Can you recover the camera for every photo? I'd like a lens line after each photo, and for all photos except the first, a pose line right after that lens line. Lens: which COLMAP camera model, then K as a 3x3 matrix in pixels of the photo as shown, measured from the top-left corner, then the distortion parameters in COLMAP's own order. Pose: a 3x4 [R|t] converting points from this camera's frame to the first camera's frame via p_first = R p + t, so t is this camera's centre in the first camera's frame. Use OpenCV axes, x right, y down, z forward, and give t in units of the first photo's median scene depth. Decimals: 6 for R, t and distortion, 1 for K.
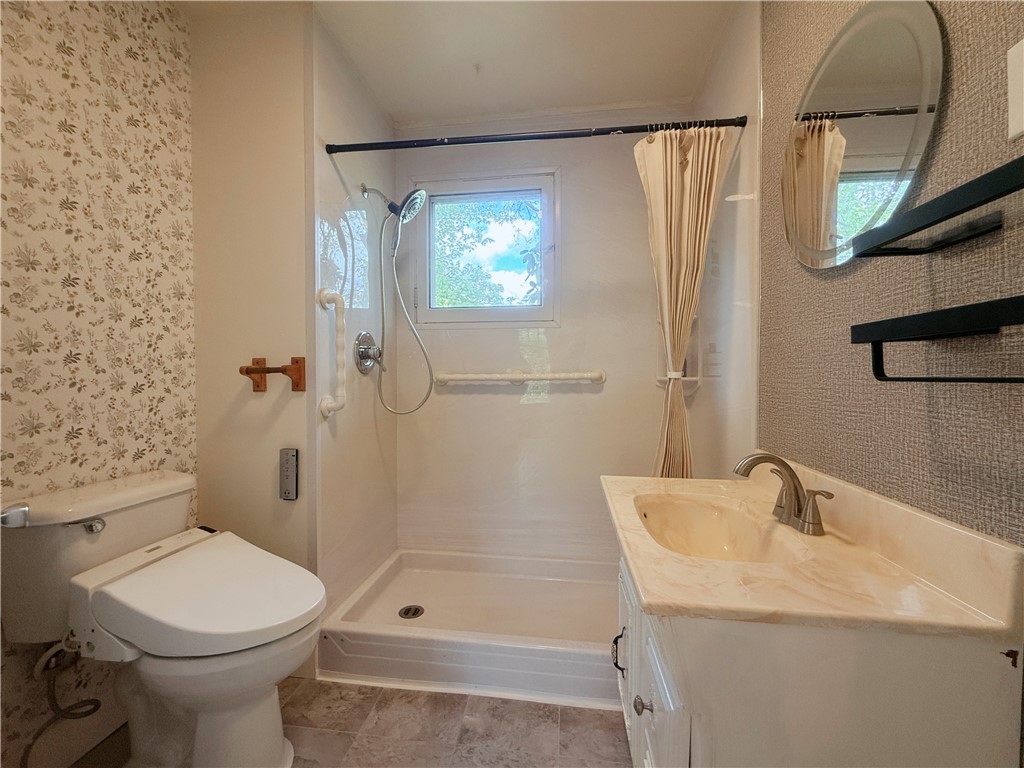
lens RADIAL K [[431.5, 0, 507.7], [0, 431.5, 385.9], [0, 0, 1]] dist [0.000818, -0.000114]
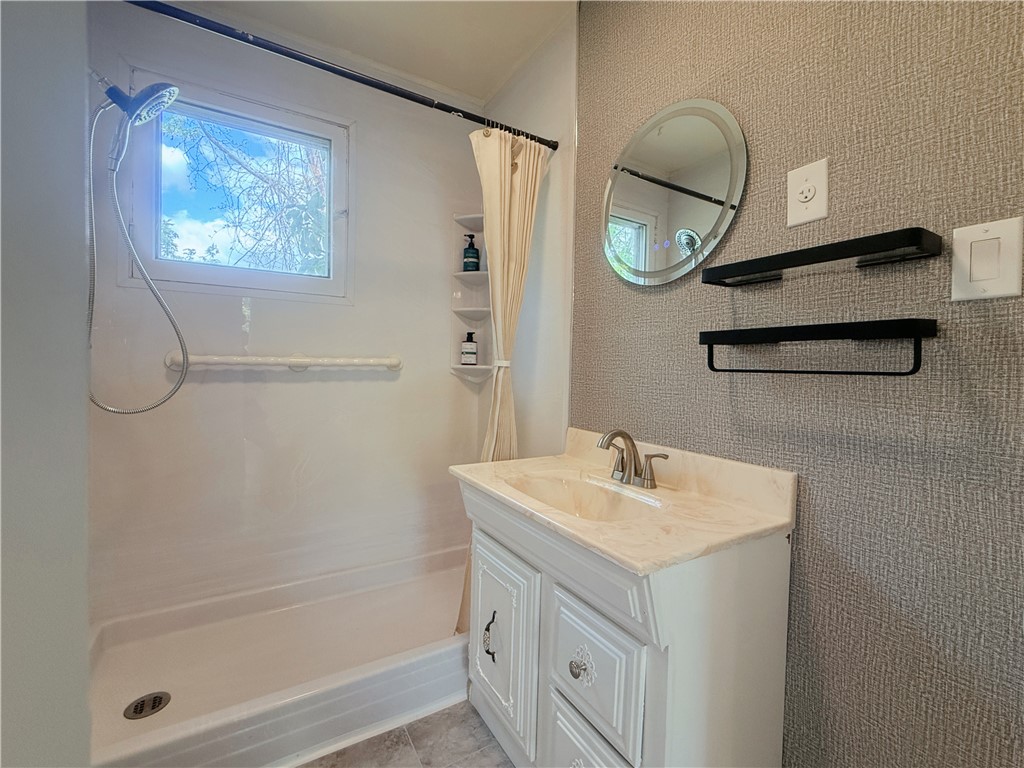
lens RADIAL K [[448.1, 0, 513.2], [0, 448.1, 377.0], [0, 0, 1]] dist [0.000029, 0.000393]
pose [[0.777438, 0.001399, 0.628958, -0.358744], [-0.006684, 0.999959, 0.006039, 0.001160], [-0.628924, -0.008899, 0.777416, 0.158701]]
